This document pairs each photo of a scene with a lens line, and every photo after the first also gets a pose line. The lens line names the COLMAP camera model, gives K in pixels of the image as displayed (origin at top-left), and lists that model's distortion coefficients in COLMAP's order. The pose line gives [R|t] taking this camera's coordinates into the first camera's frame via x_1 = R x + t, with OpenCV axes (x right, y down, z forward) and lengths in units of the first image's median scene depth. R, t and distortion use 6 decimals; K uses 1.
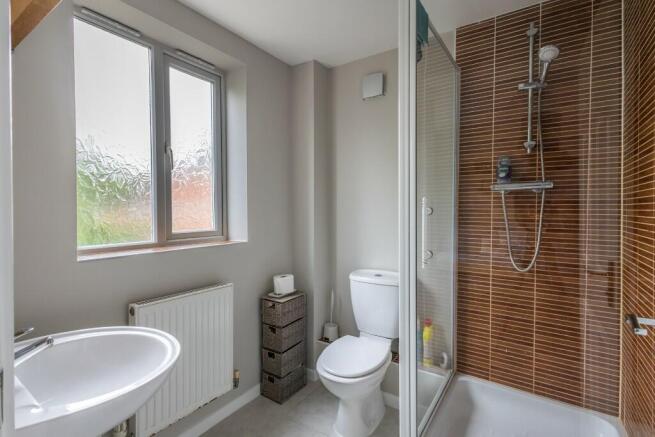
lens RADIAL K [[300.4, 0, 324.4], [0, 300.4, 210.9], [0, 0, 1]] dist [0.001020, 0.000042]
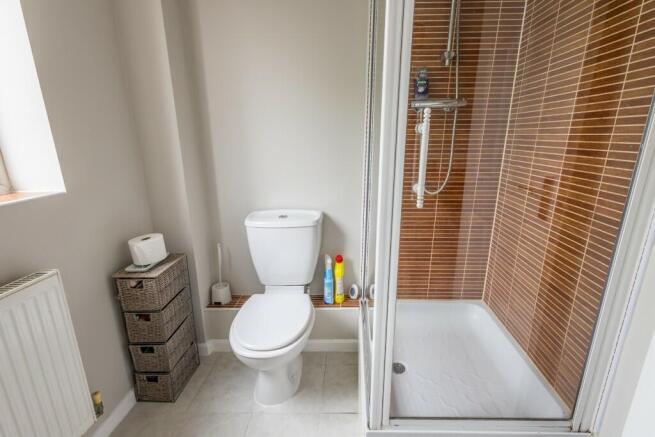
lens RADIAL K [[315.1, 0, 327.5], [0, 315.1, 218.5], [0, 0, 1]] dist [0.000557, -0.000322]
pose [[0.846727, -0.147653, 0.511129, -0.152628], [0.007741, 0.964035, 0.265663, -0.001321], [-0.531972, -0.220988, 0.817417, 0.253887]]
